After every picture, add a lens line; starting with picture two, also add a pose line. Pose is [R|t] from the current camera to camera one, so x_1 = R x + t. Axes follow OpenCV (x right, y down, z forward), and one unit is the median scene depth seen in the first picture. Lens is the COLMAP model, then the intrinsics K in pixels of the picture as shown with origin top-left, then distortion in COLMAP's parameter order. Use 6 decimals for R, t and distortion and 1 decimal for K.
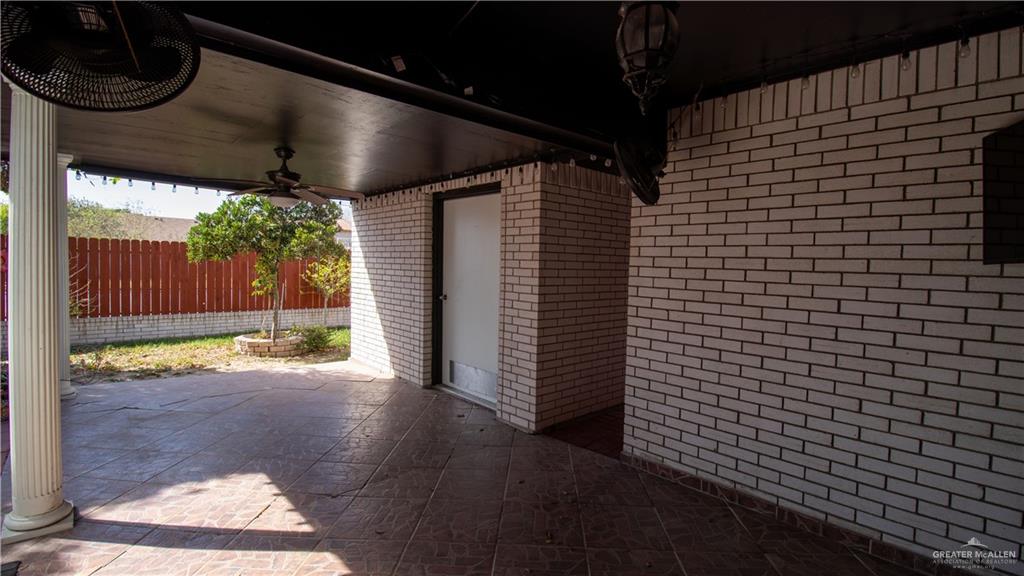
lens RADIAL K [[468.4, 0, 513.9], [0, 468.4, 280.9], [0, 0, 1]] dist [-0.001509, -0.000208]
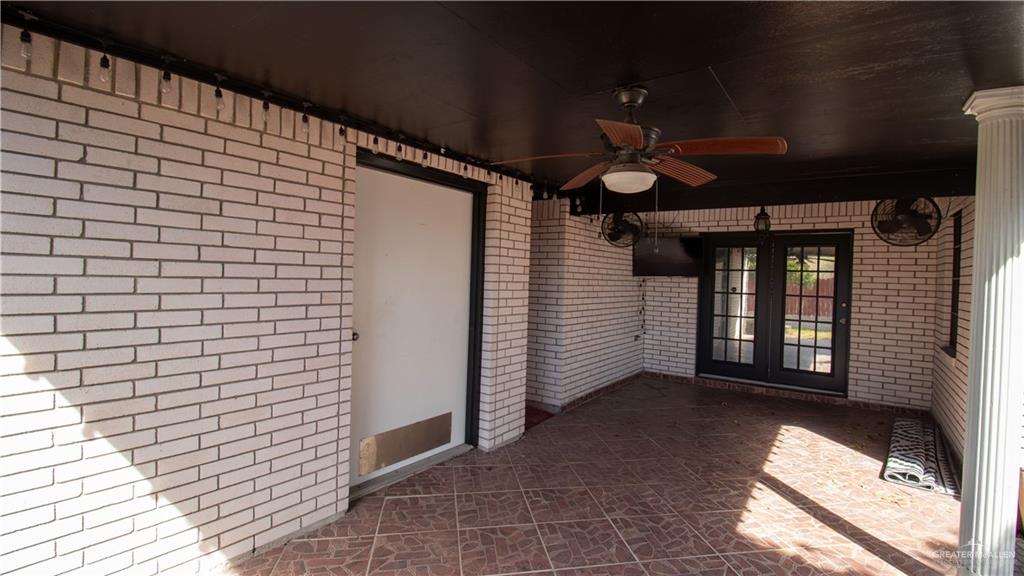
lens RADIAL K [[508.3, 0, 513.4], [0, 508.3, 285.5], [0, 0, 1]] dist [0.012734, 0.000045]
pose [[-0.233618, -0.054039, 0.970826, -1.077845], [-0.003806, 0.998498, 0.054664, -0.081792], [-0.972321, 0.009075, -0.233473, 1.302147]]
